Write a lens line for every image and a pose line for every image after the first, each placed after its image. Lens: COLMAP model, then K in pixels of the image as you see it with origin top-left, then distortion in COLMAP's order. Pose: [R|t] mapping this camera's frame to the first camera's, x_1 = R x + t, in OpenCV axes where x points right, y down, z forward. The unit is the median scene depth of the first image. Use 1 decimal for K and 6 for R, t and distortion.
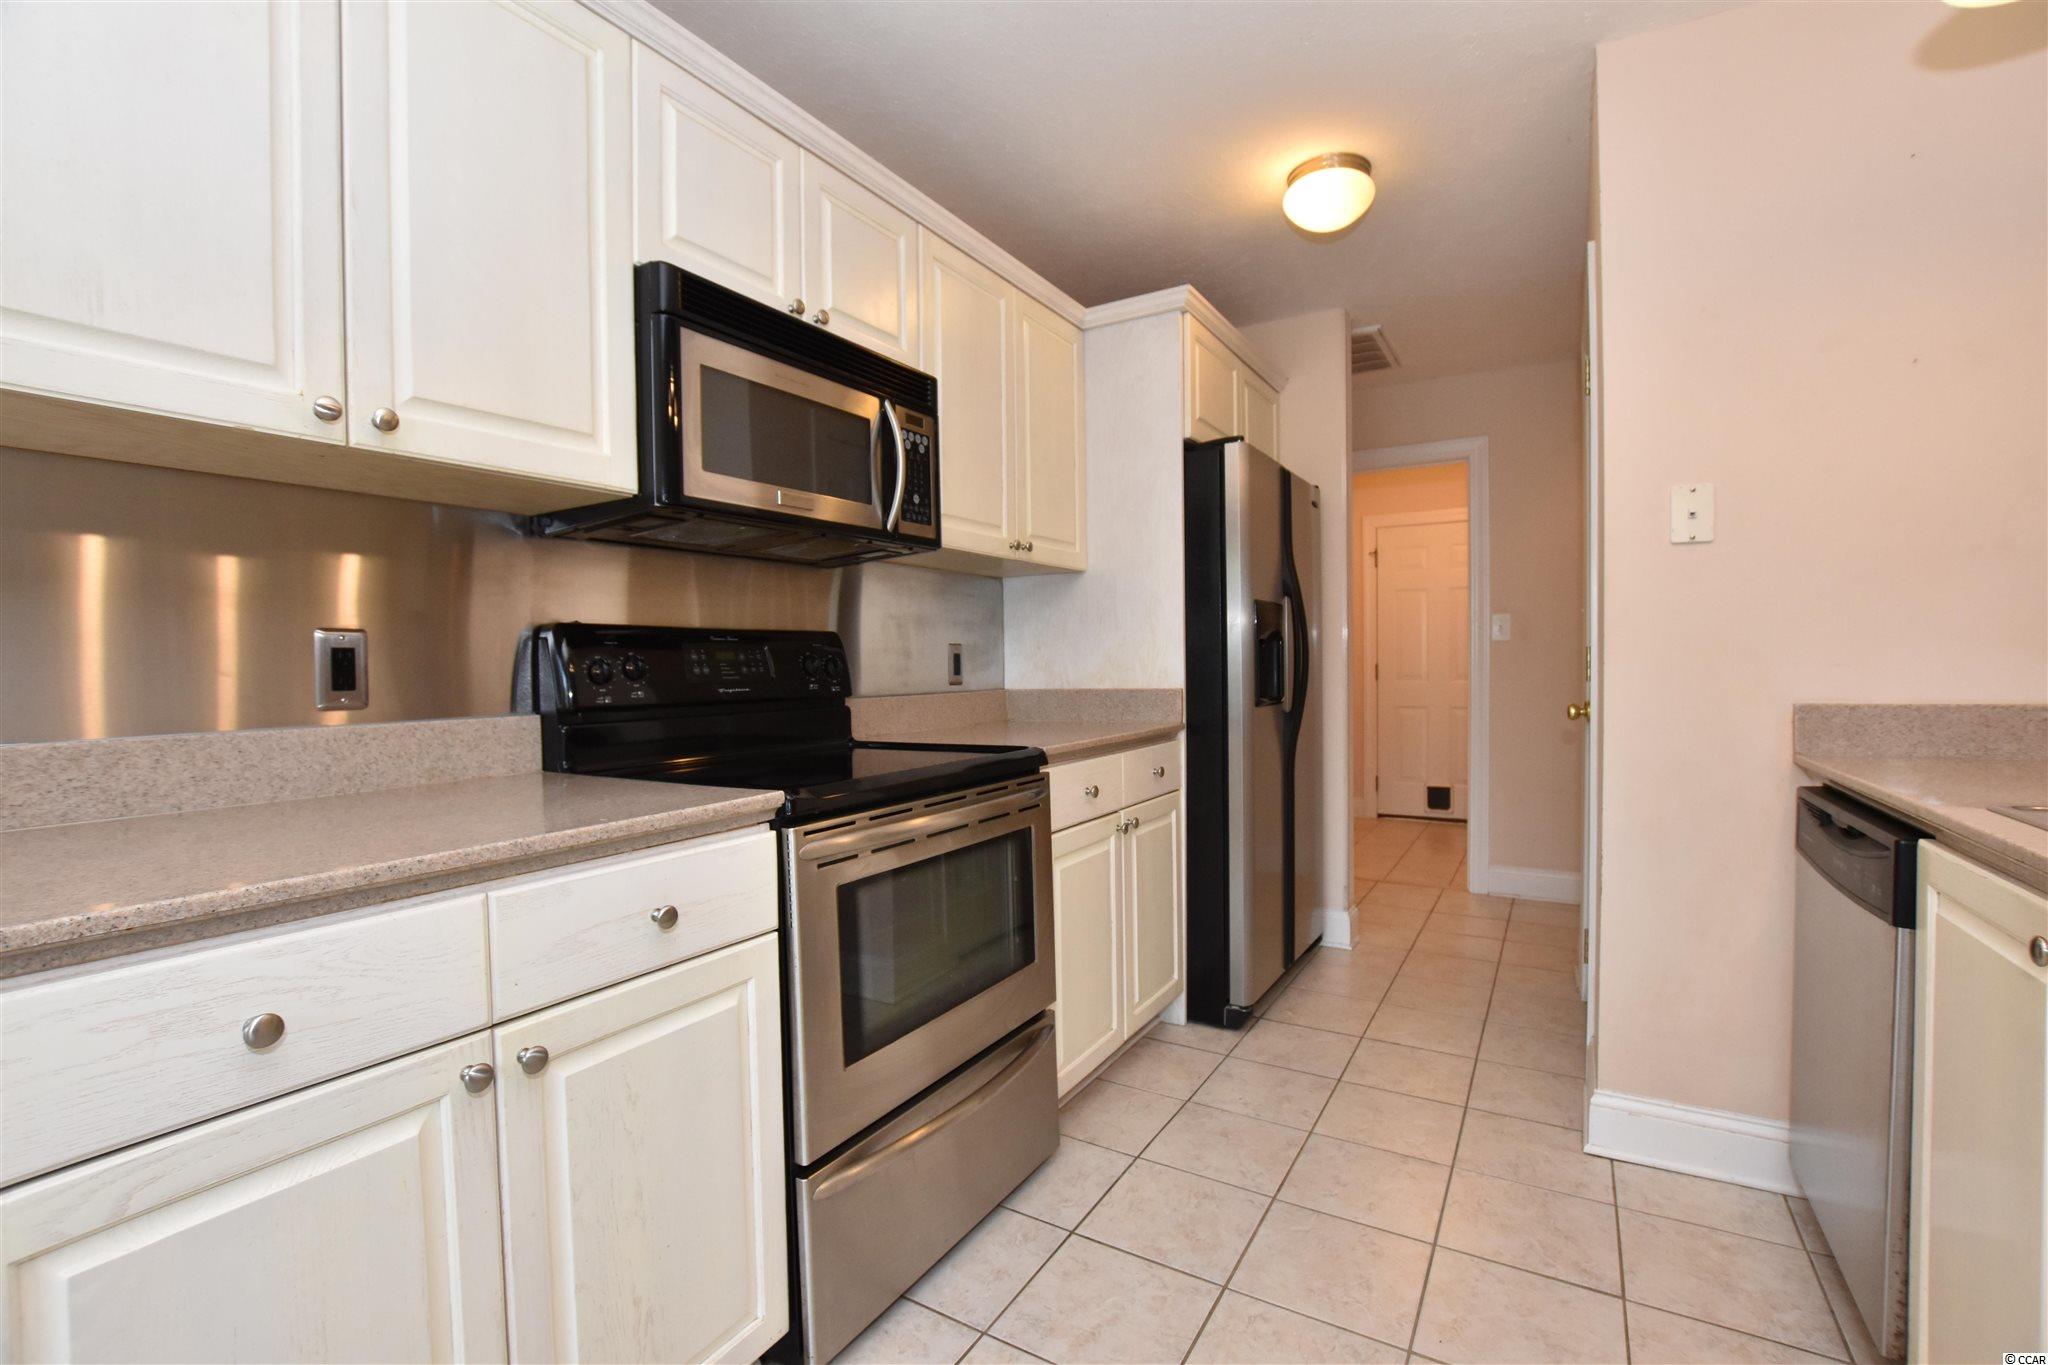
lens RADIAL K [[902.5, 0, 1031.7], [0, 902.5, 684.2], [0, 0, 1]] dist [-0.034758, 0.005470]
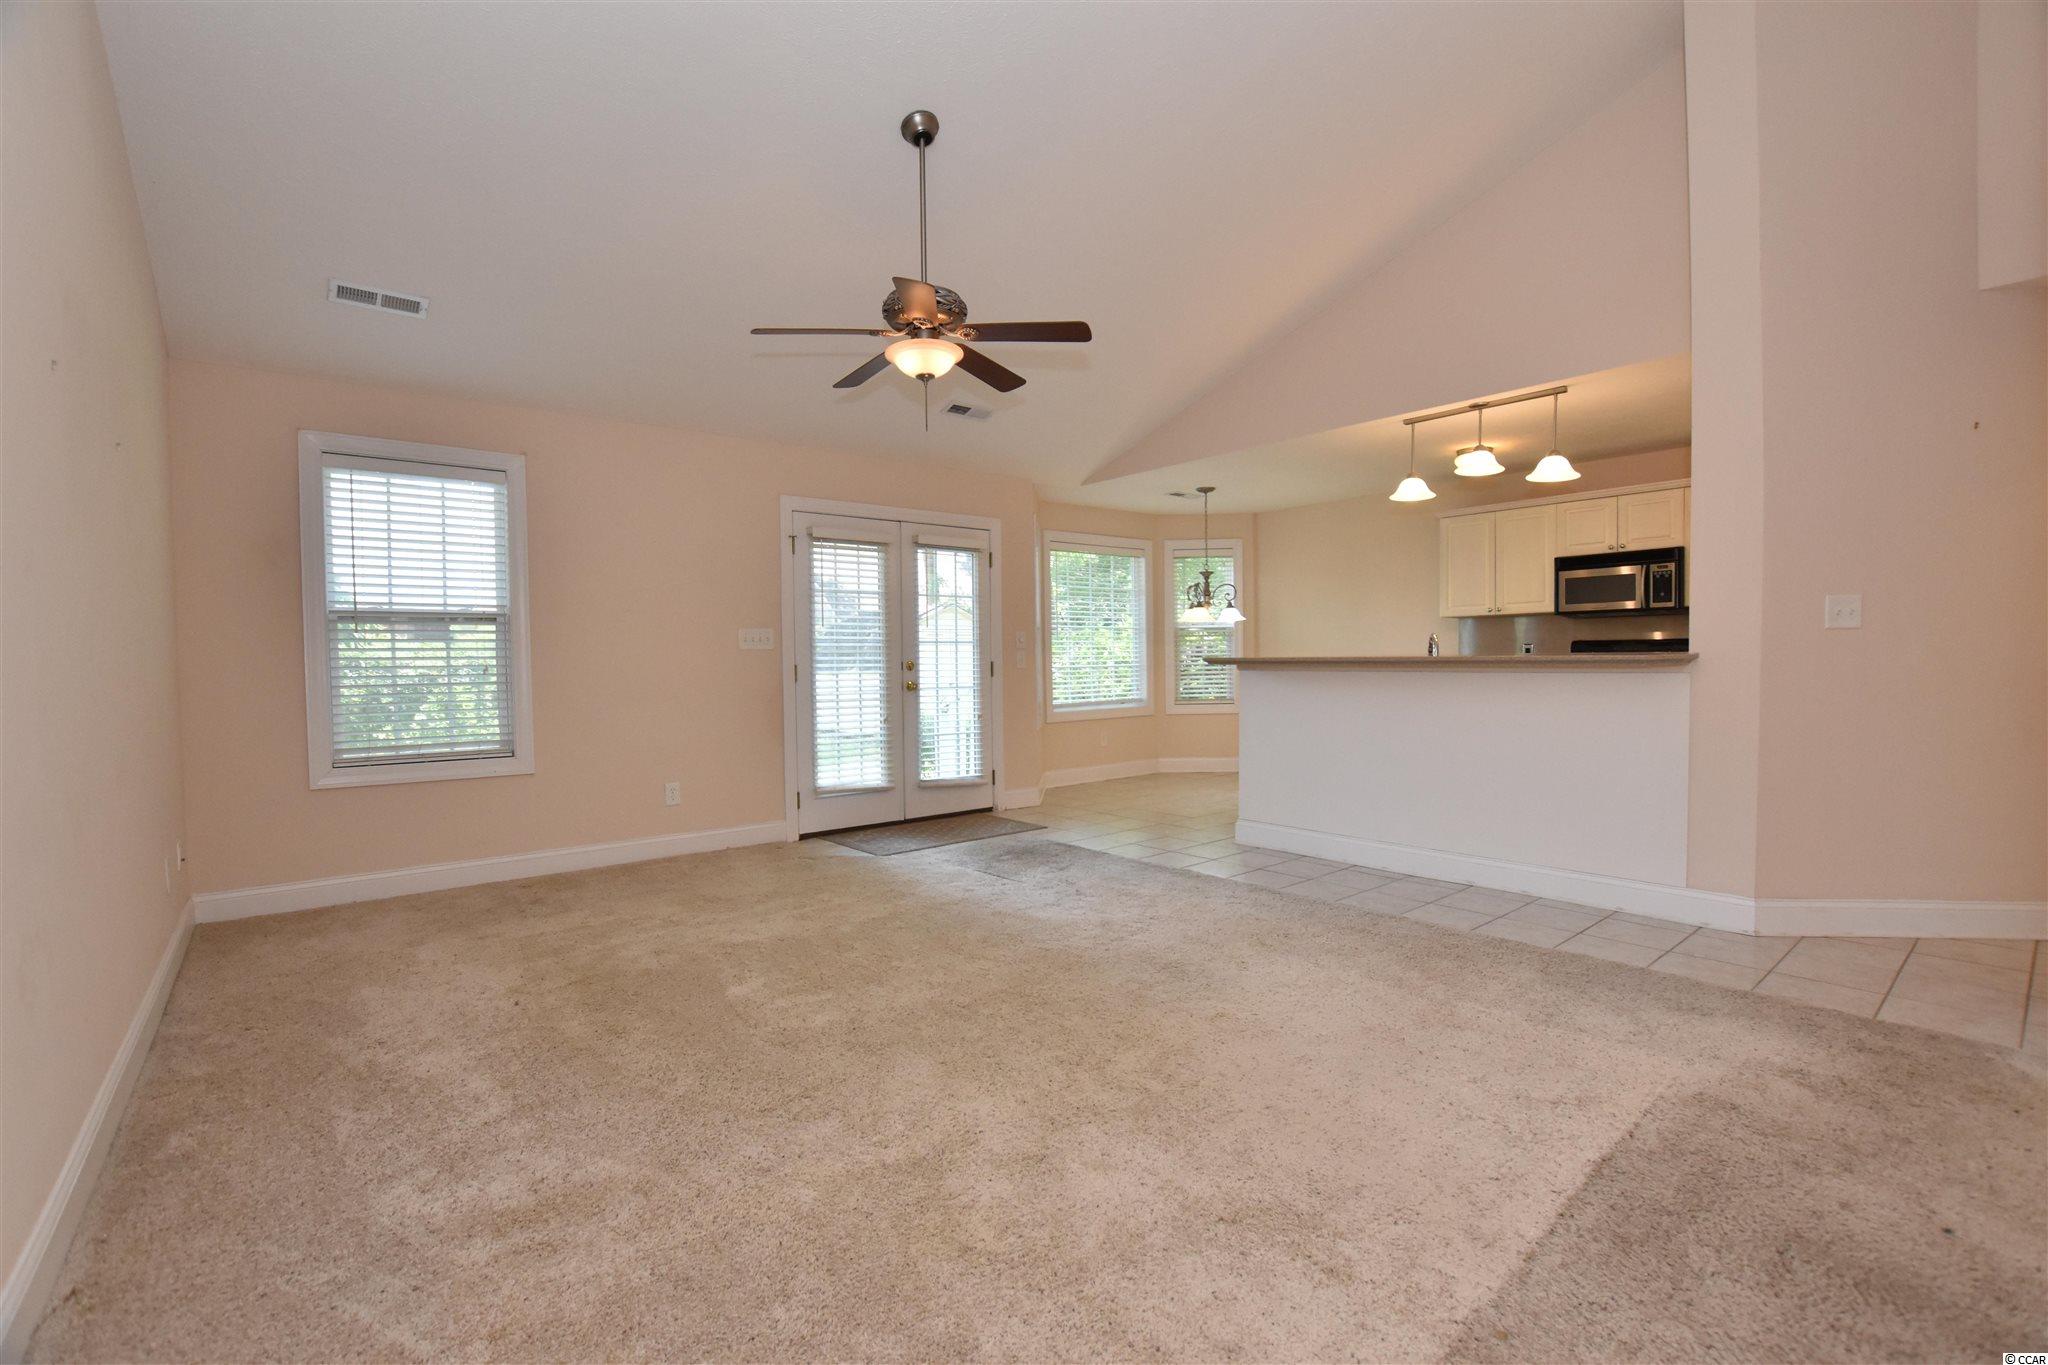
lens RADIAL K [[902.5, 0, 1032.1], [0, 902.5, 688.9], [0, 0, 1]] dist [-0.034758, 0.005470]
pose [[-0.334647, 0.045847, -0.941228, 3.545777], [-0.006635, 0.998676, 0.051004, -0.037169], [0.942320, 0.023314, -0.333899, 0.060320]]
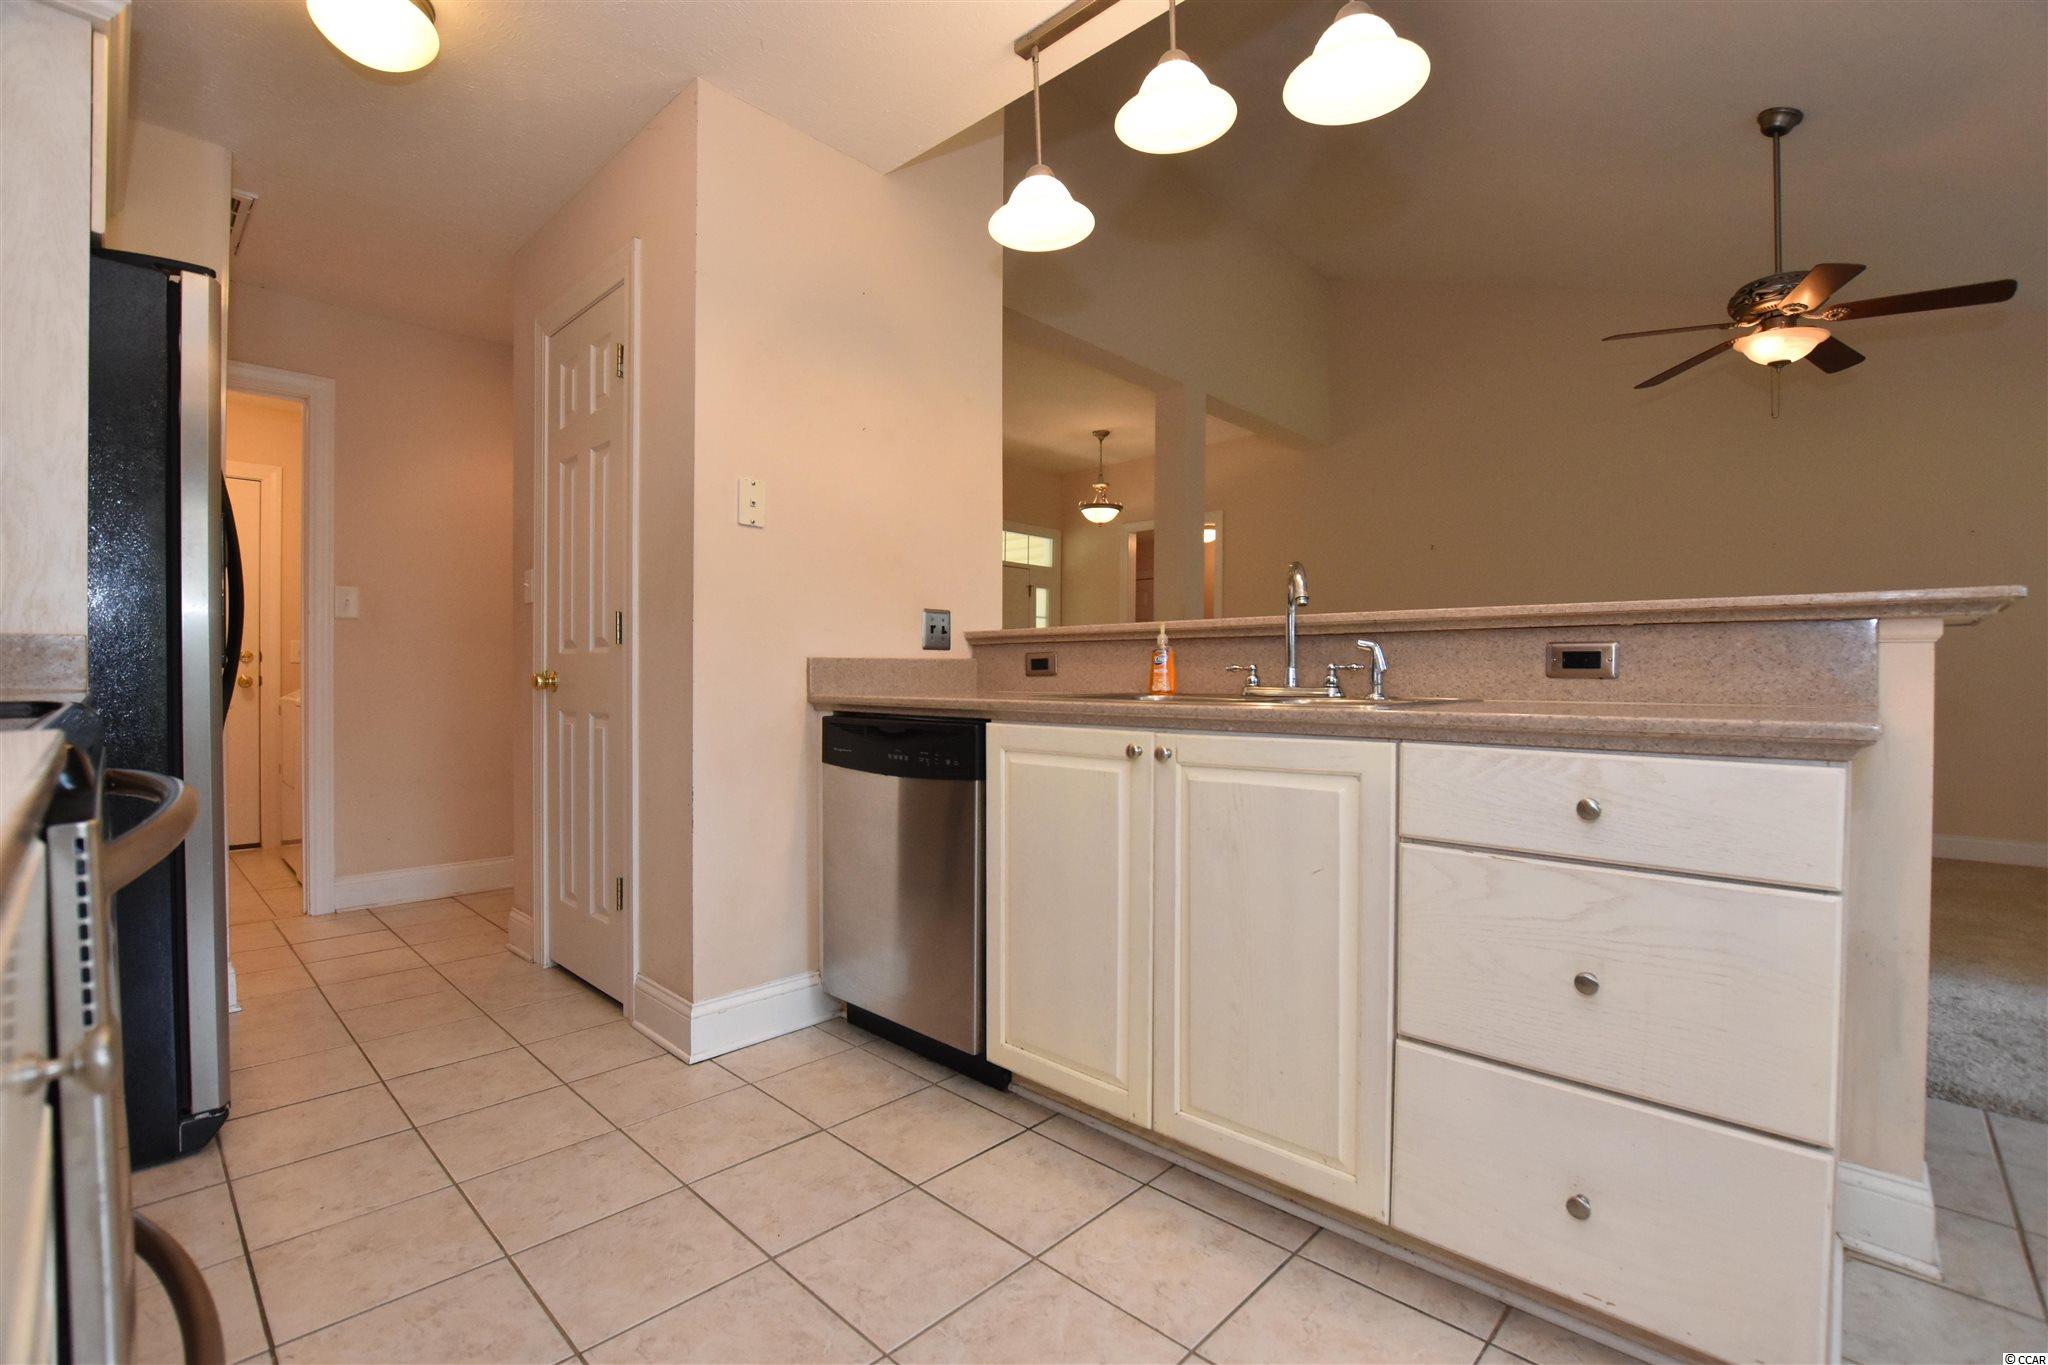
lens RADIAL K [[902.5, 0, 1029.6], [0, 902.5, 684.0], [0, 0, 1]] dist [-0.034758, 0.005470]
pose [[0.219712, 0.003697, 0.975558, -0.399539], [0.016774, 0.999831, -0.007567, 0.077586], [-0.975420, 0.018027, 0.219613, 0.361303]]
